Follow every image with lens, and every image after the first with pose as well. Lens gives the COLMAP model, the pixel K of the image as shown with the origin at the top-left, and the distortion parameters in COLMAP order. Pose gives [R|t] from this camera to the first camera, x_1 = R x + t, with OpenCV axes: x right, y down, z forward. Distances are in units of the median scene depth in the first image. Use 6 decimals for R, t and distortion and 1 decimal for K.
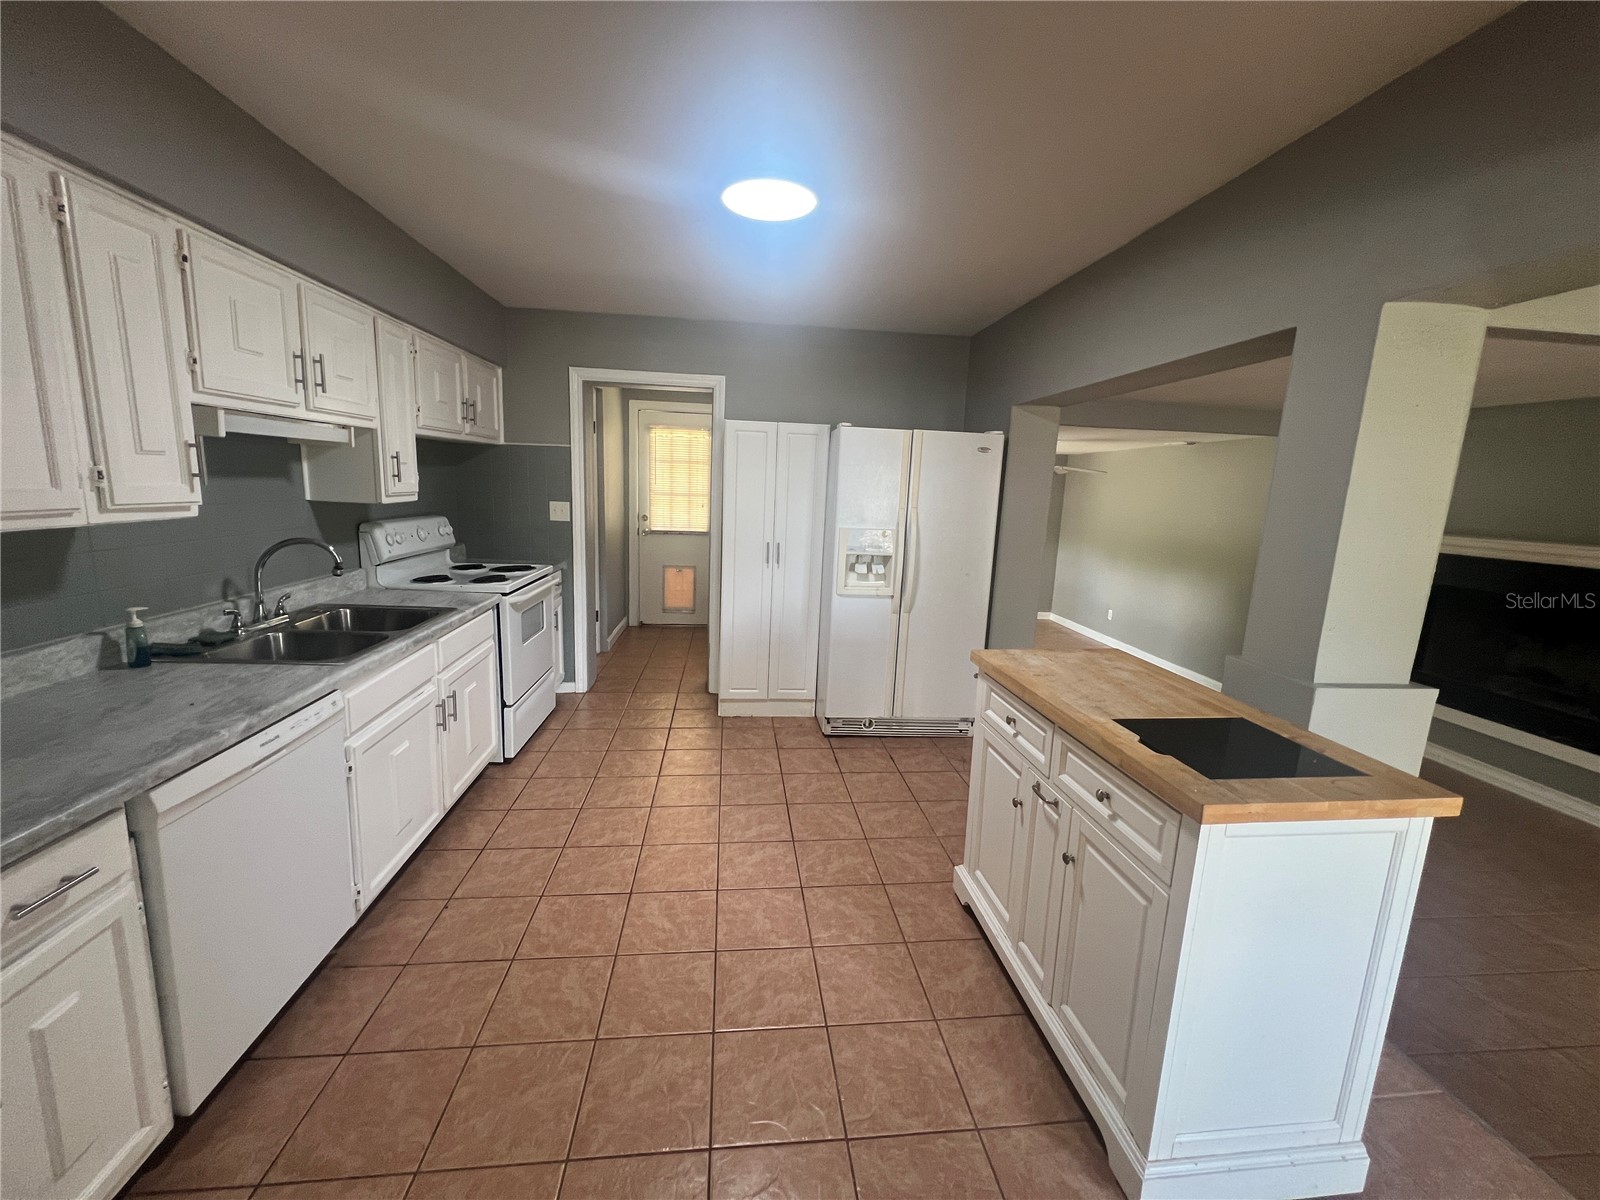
lens RADIAL K [[641.3, 0, 798.3], [0, 641.3, 595.6], [0, 0, 1]] dist [-0.003324, 0.000714]
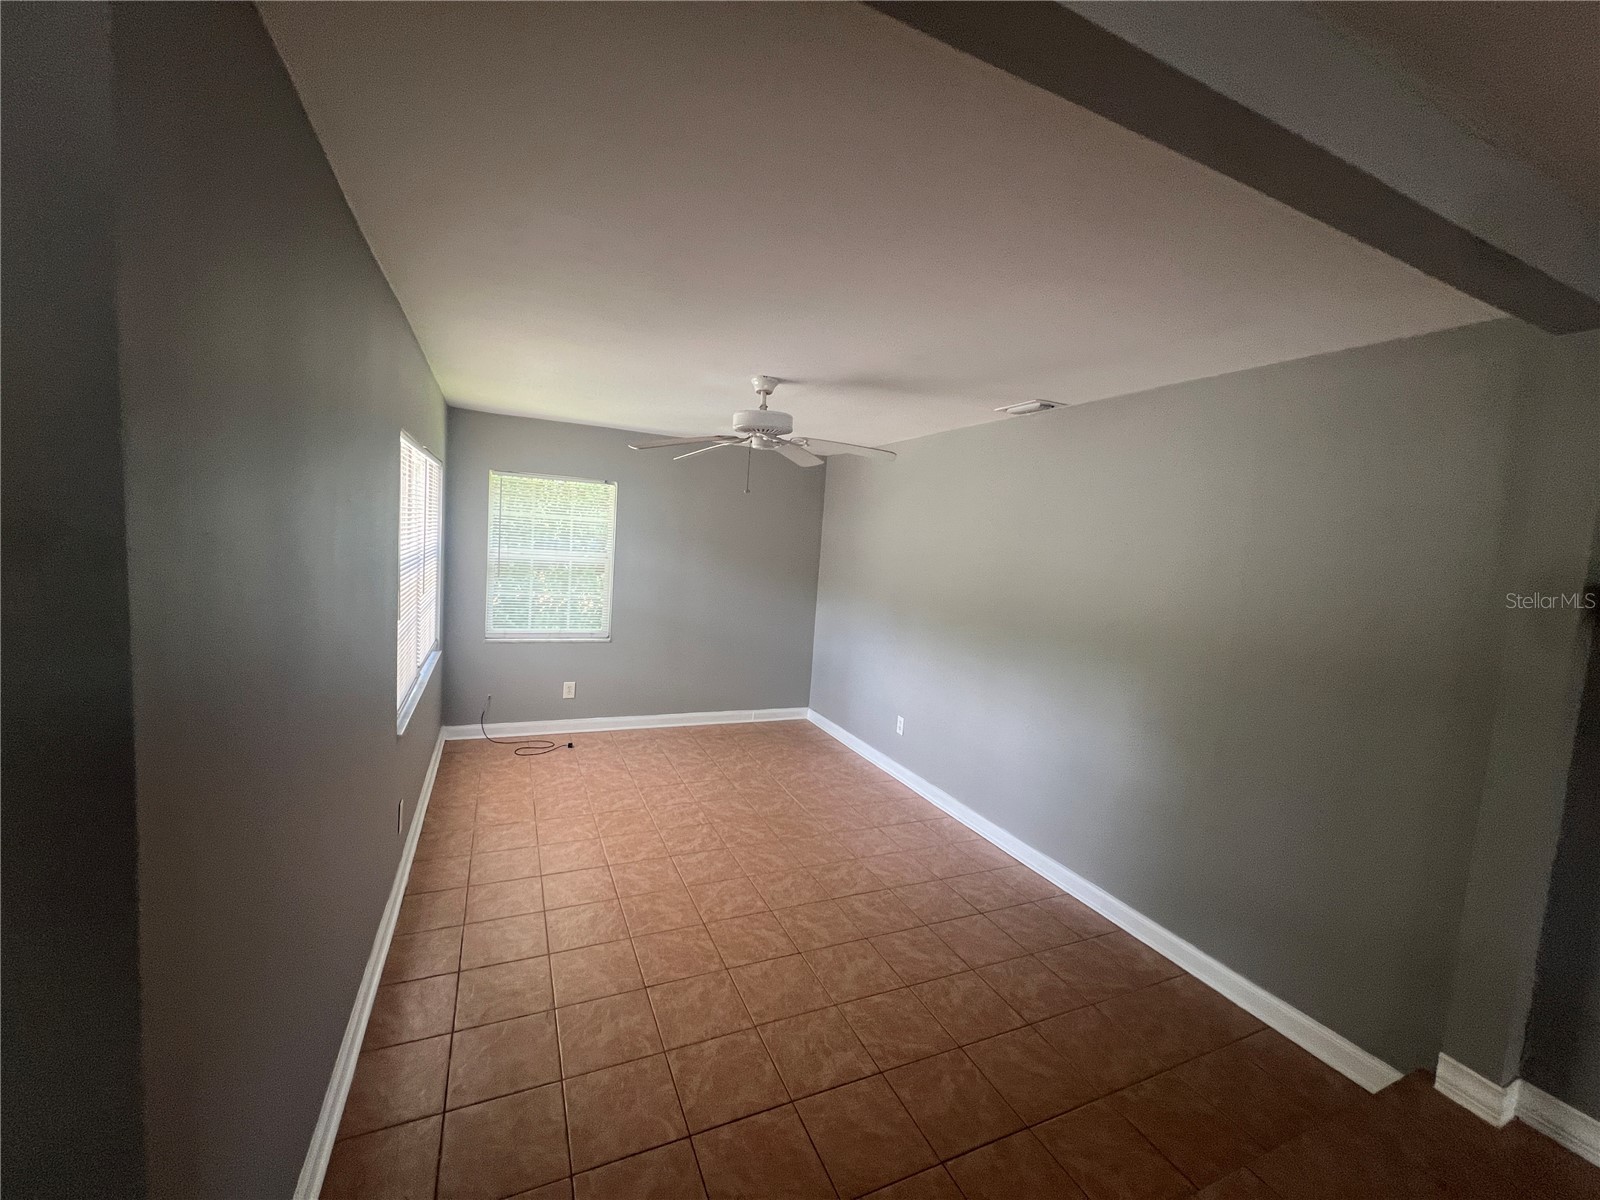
lens RADIAL K [[641.3, 0, 795.5], [0, 641.3, 597.0], [0, 0, 1]] dist [-0.003324, 0.000714]
pose [[0.946308, -0.003299, 0.323250, 0.648723], [0.024008, 0.997904, -0.060099, -0.155817], [-0.322374, 0.064632, 0.944403, 1.459260]]
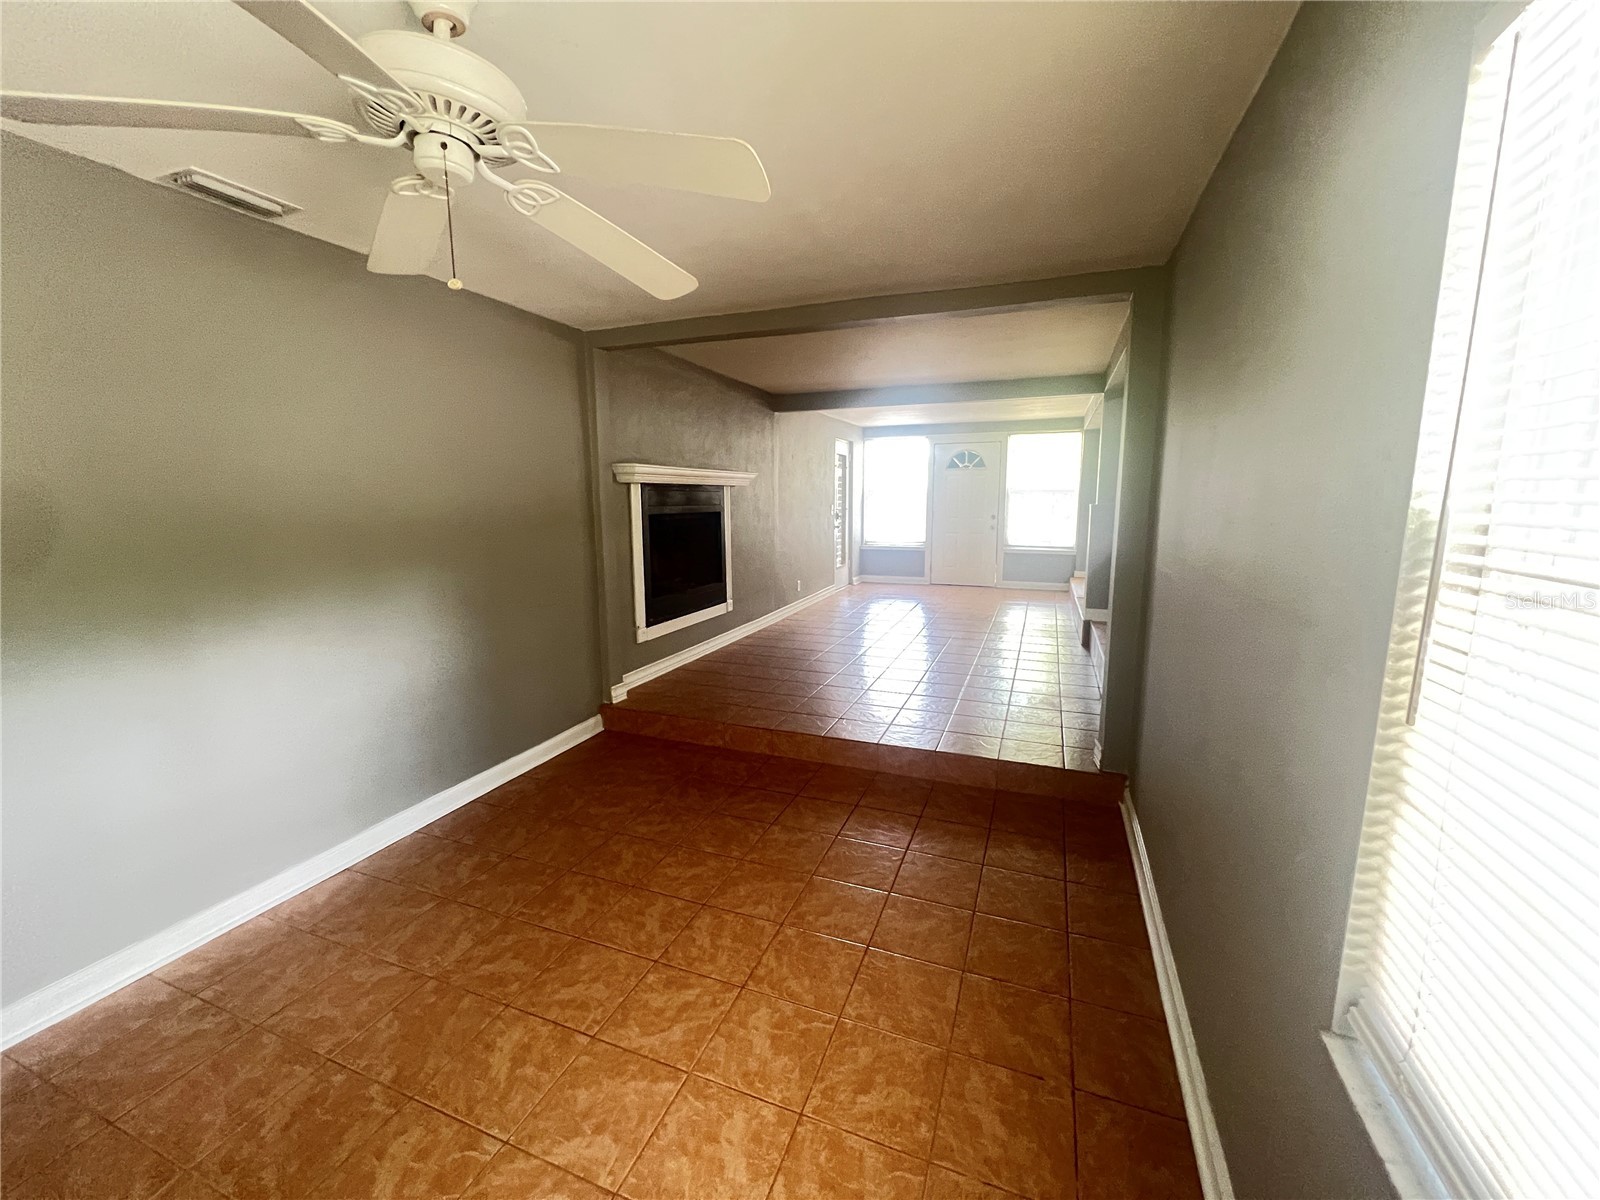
lens RADIAL K [[641.3, 0, 797.4], [0, 641.3, 600.3], [0, 0, 1]] dist [-0.003324, 0.000714]
pose [[-0.893419, -0.105381, 0.436689, 0.512054], [0.048327, 0.943908, 0.326652, -0.351553], [-0.446617, 0.312941, -0.838213, 2.960509]]
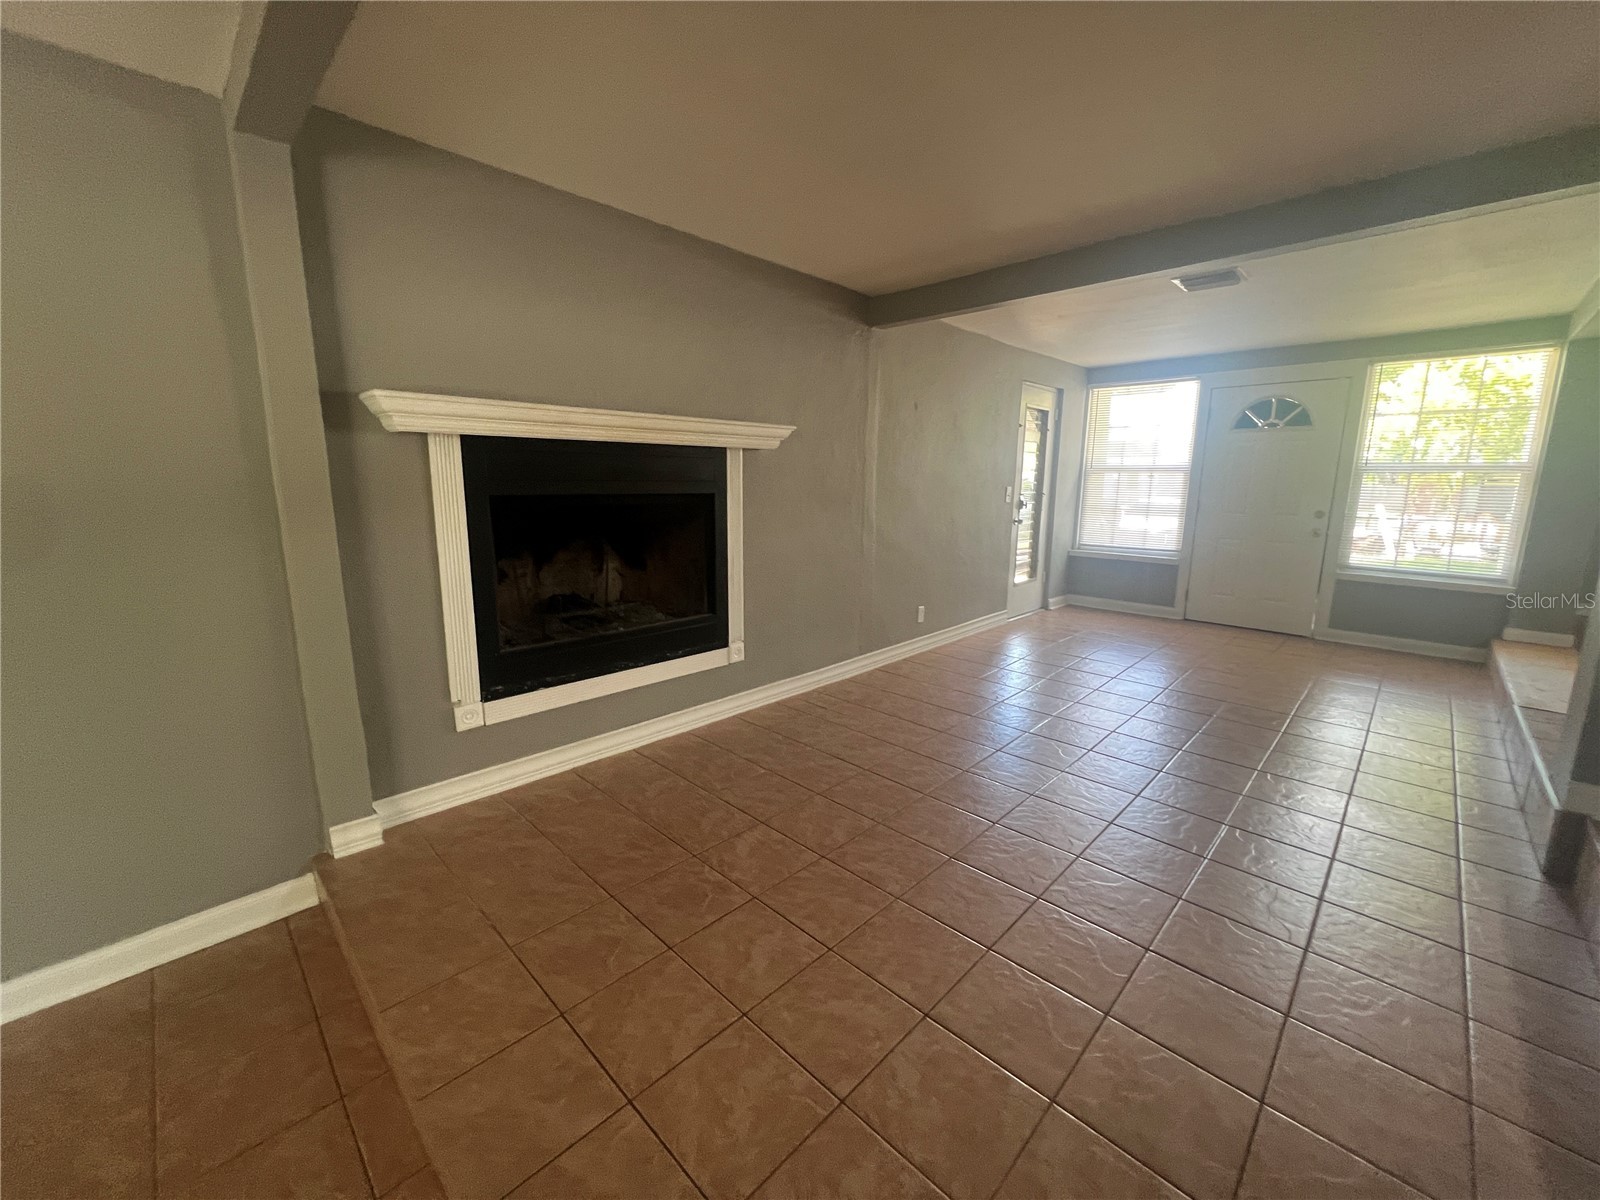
lens RADIAL K [[641.3, 0, 794.7], [0, 641.3, 600.5], [0, 0, 1]] dist [-0.003324, 0.000714]
pose [[-0.640116, -0.186156, 0.745384, 0.647267], [0.101237, 0.941303, 0.322025, -0.139677], [-0.761579, 0.281594, -0.583697, 1.886731]]
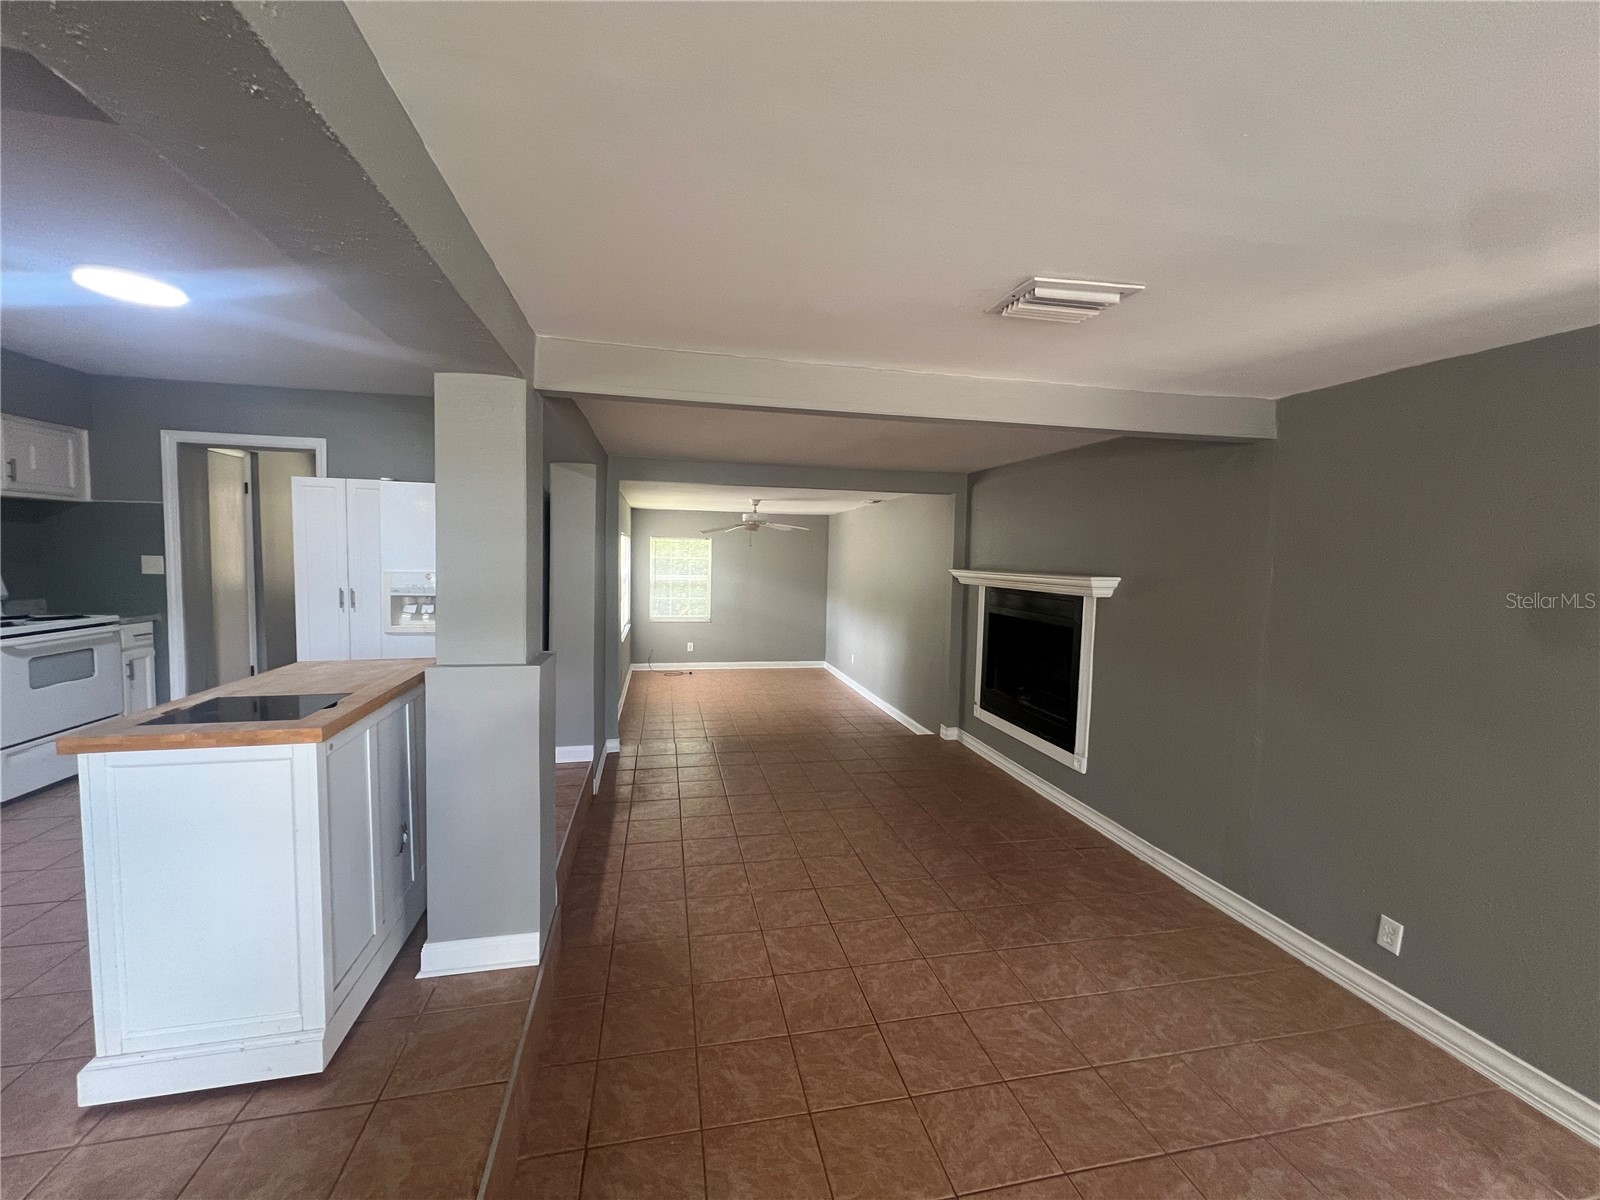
lens RADIAL K [[641.3, 0, 800.4], [0, 641.3, 593.8], [0, 0, 1]] dist [-0.003324, 0.000714]
pose [[0.993251, -0.024241, 0.113424, 0.839701], [0.036469, 0.993590, -0.107004, 0.097446], [-0.110103, 0.110418, 0.987768, -0.201205]]
